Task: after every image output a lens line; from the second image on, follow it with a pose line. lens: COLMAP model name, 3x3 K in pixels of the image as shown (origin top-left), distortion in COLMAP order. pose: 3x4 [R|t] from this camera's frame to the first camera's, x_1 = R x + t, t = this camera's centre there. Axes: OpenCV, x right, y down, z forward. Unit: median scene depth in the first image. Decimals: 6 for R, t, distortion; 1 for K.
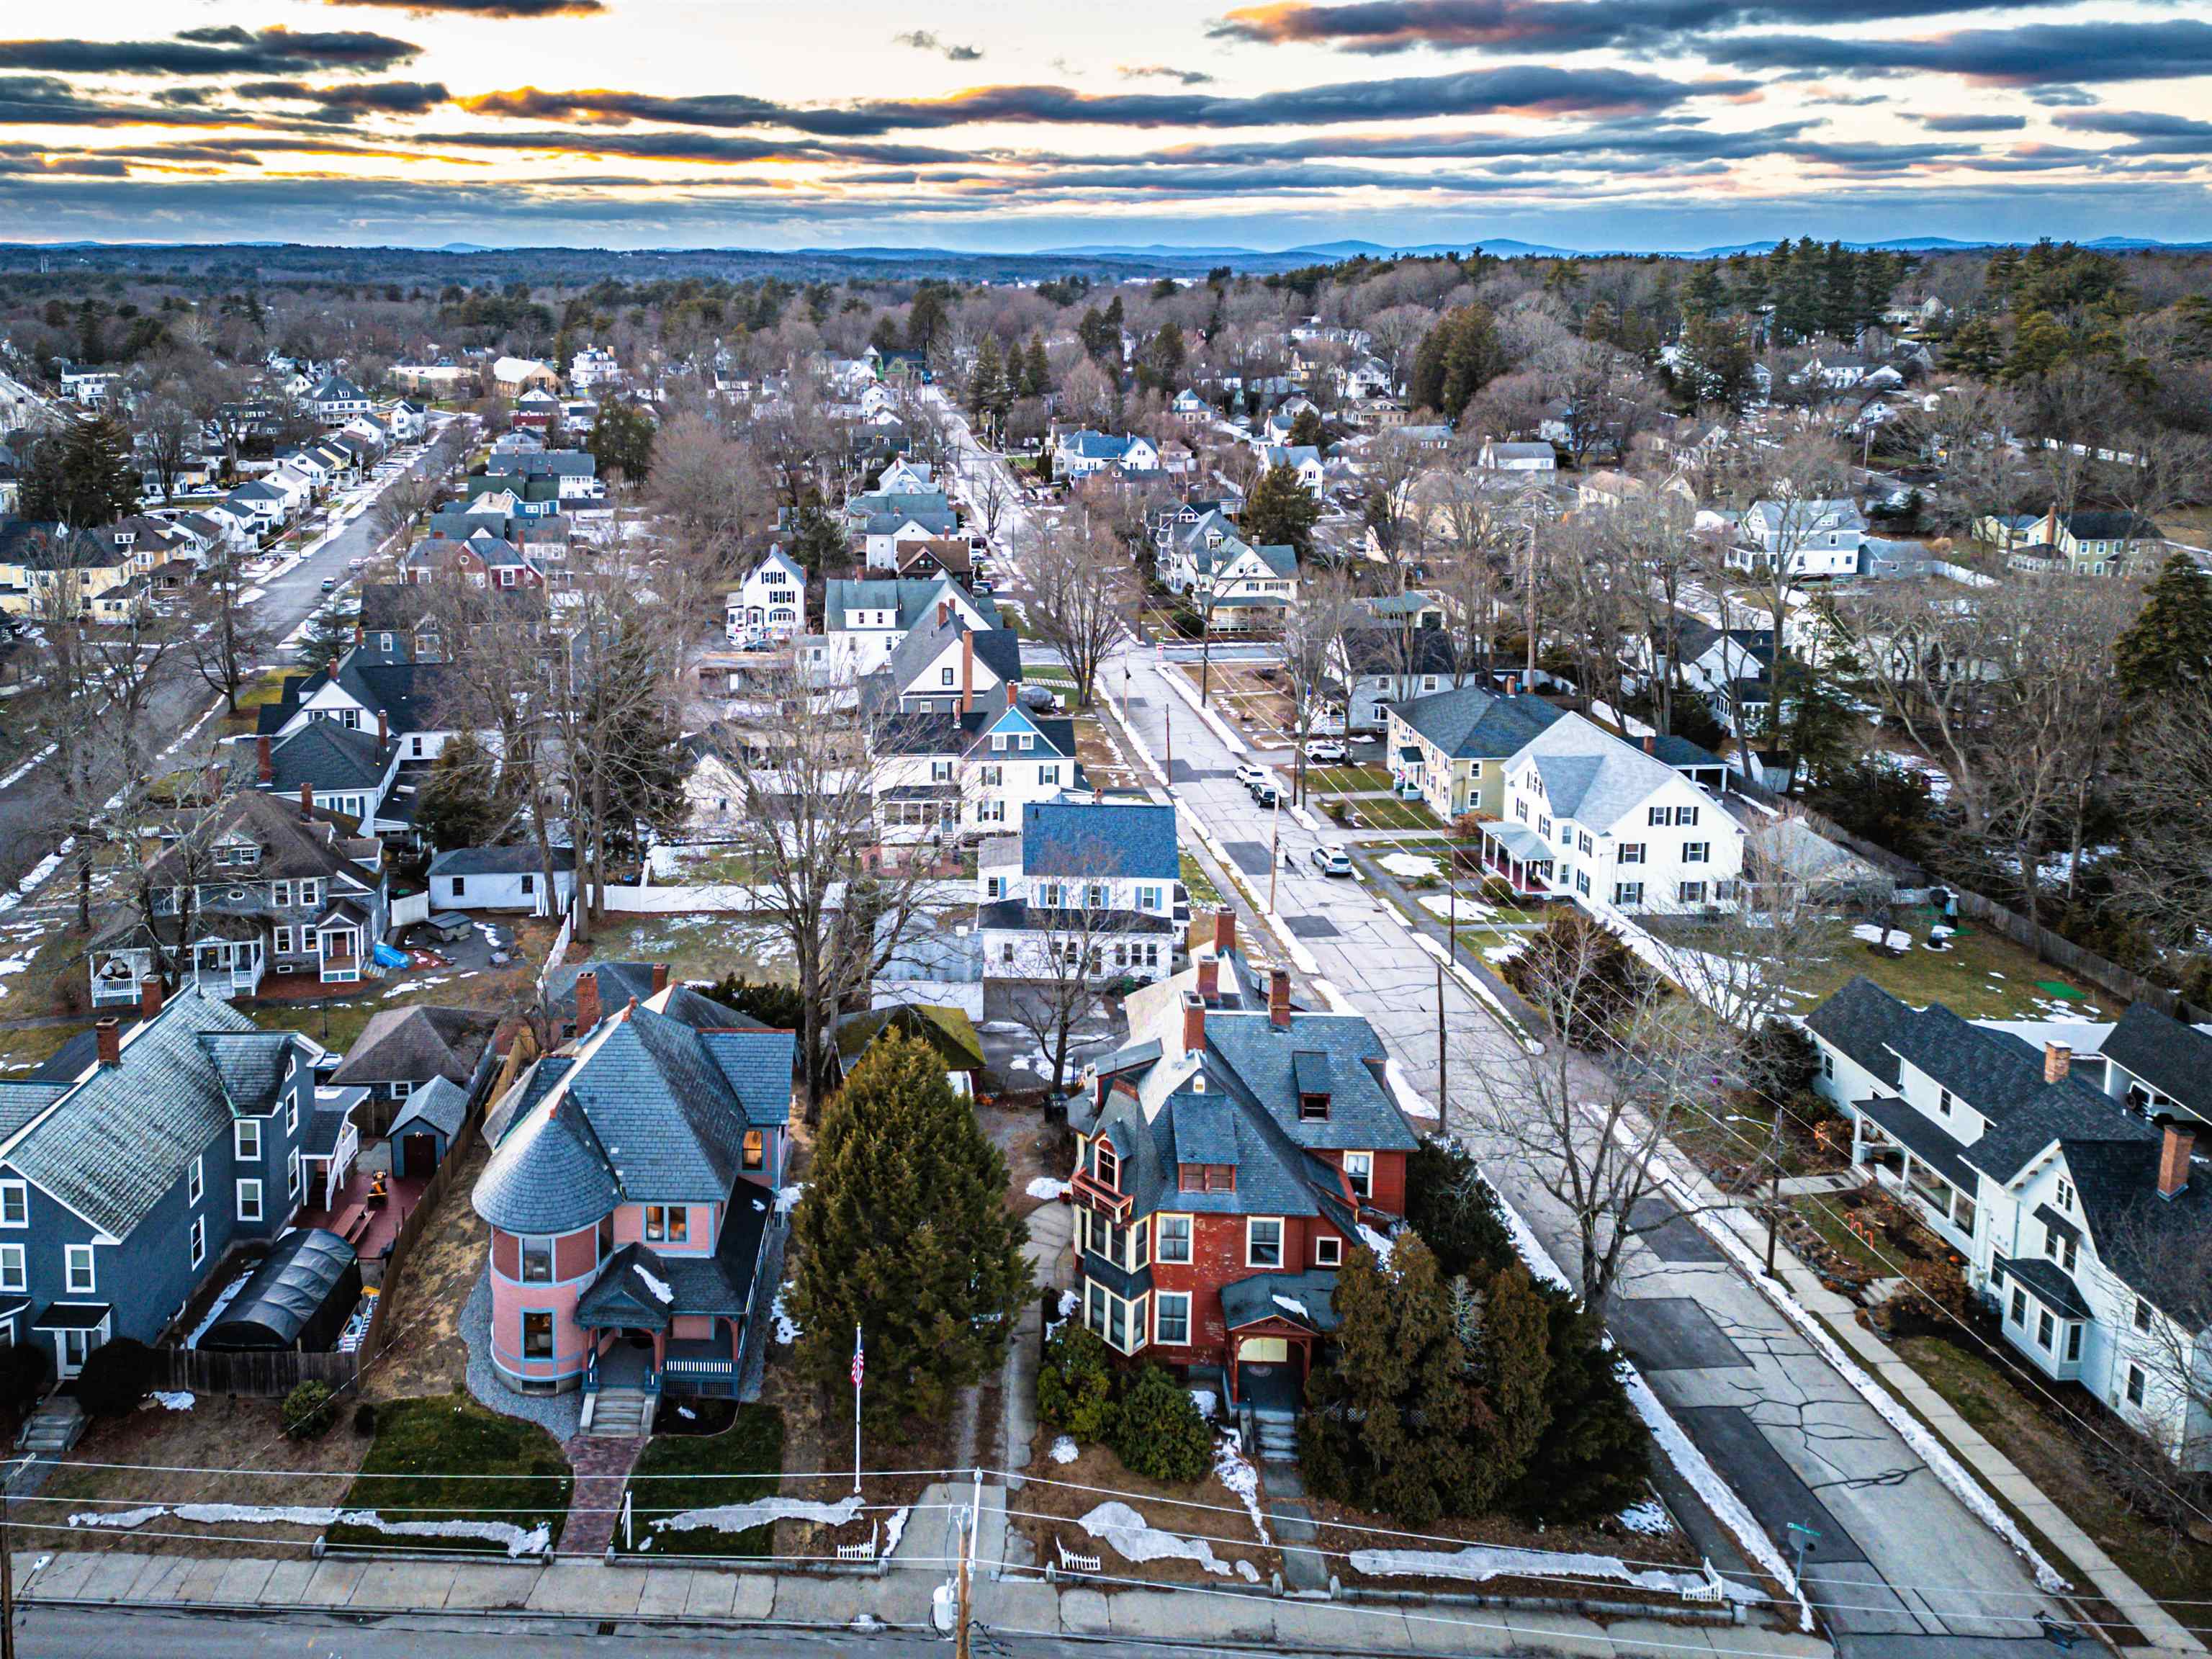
lens RADIAL K [[1652.6, 0, 943.9], [0, 1652.6, 534.0], [0, 0, 1]] dist [0.066593, -0.012056]
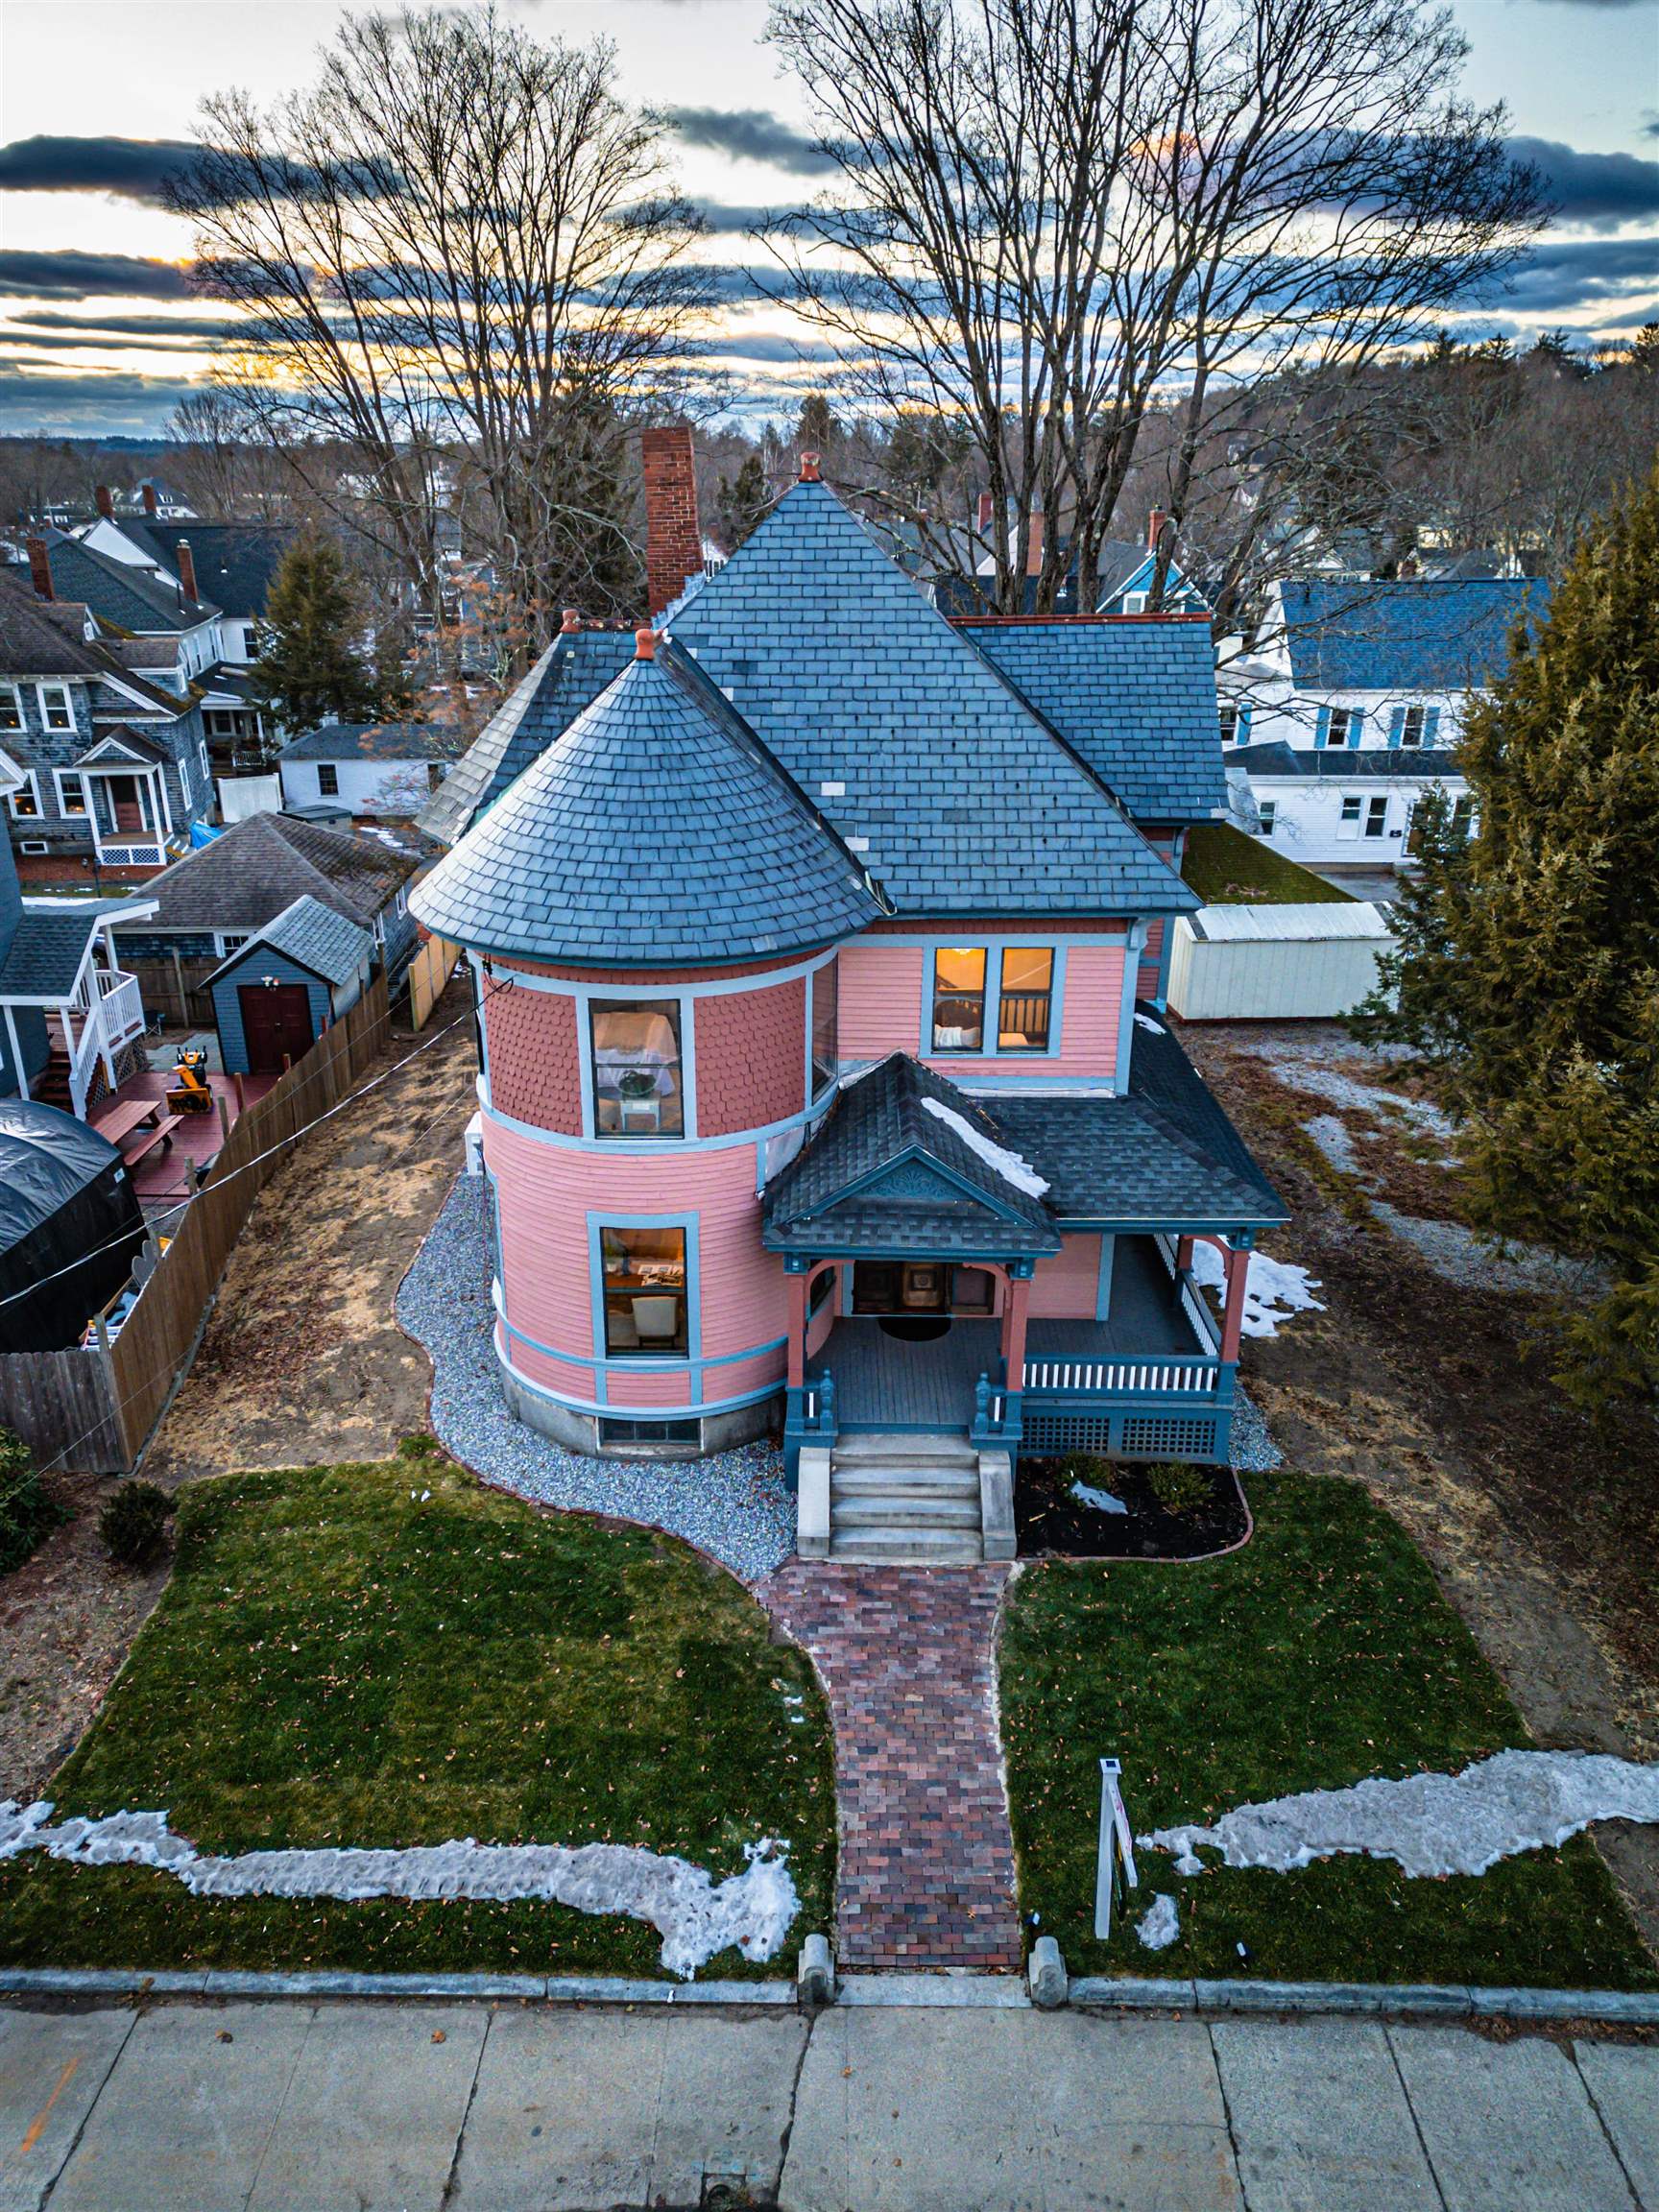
lens RADIAL K [[1550.2, 0, 827.7], [0, 1550.2, 1128.4], [0, 0, 1]] dist [0.090583, -0.053281]
pose [[0.999725, -0.014453, 0.018461, -0.210440], [0.009860, 0.973556, 0.228235, 0.374992], [-0.021271, -0.227991, 0.973431, 0.708411]]
